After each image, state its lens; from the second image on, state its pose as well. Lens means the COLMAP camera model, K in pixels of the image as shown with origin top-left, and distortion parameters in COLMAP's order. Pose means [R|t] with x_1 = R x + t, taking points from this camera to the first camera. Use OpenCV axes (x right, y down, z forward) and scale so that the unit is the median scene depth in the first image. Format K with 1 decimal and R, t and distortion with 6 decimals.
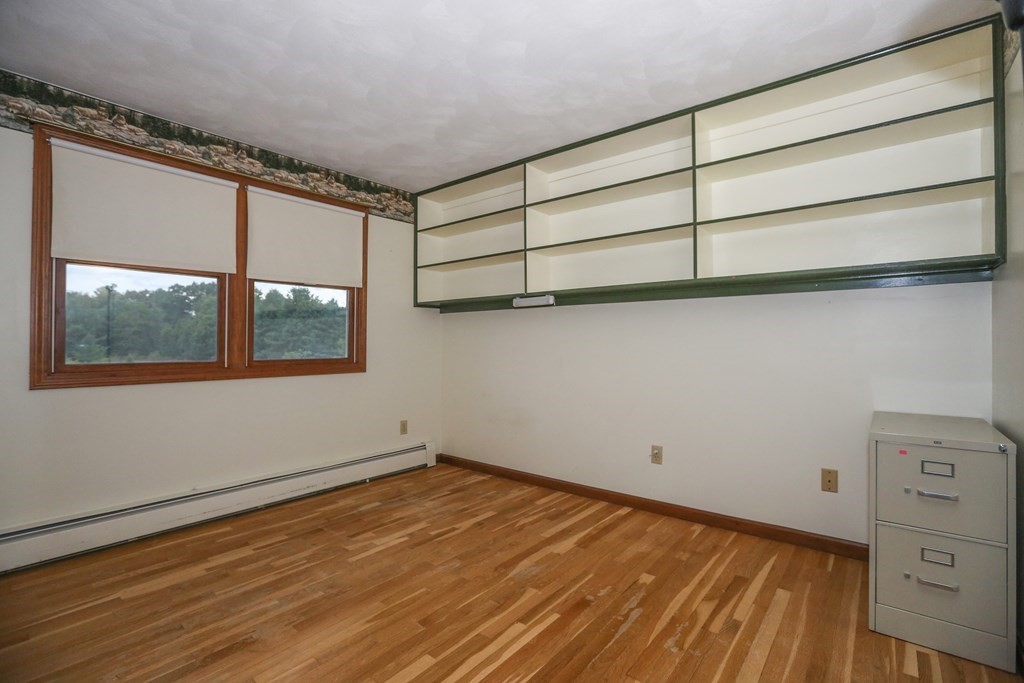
lens RADIAL K [[464.2, 0, 510.2], [0, 464.2, 340.8], [0, 0, 1]] dist [-0.054294, 0.017658]
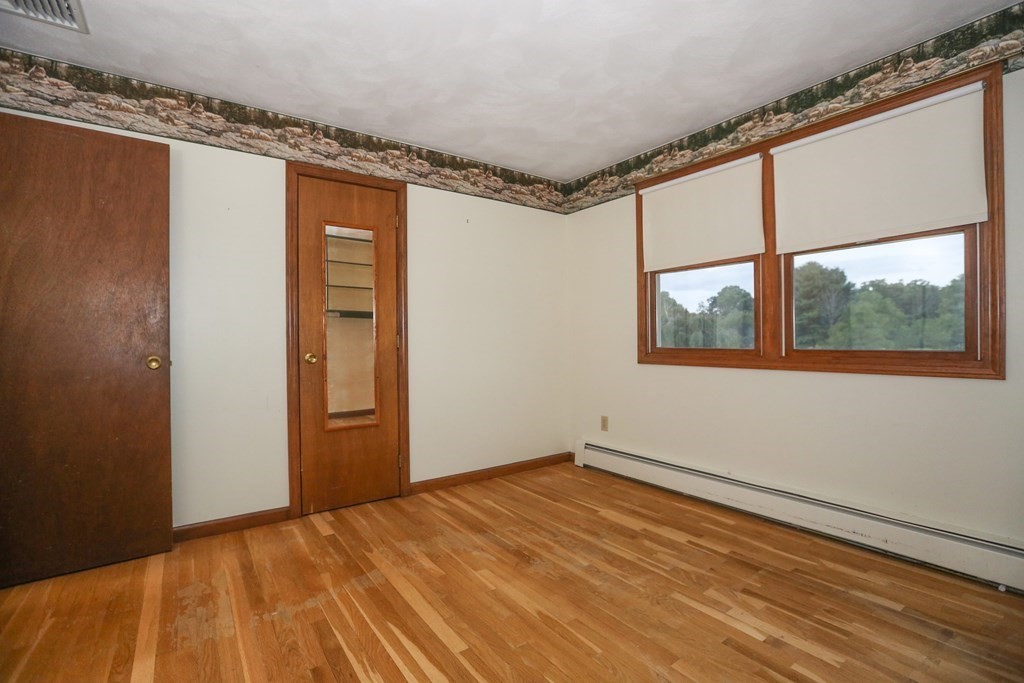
lens RADIAL K [[464.2, 0, 510.2], [0, 464.2, 340.8], [0, 0, 1]] dist [-0.054294, 0.017658]
pose [[-0.265884, 0.003676, -0.963998, 0.453466], [0.012687, 0.999919, 0.000314, 0.023479], [0.963922, -0.012147, -0.265909, 0.845244]]
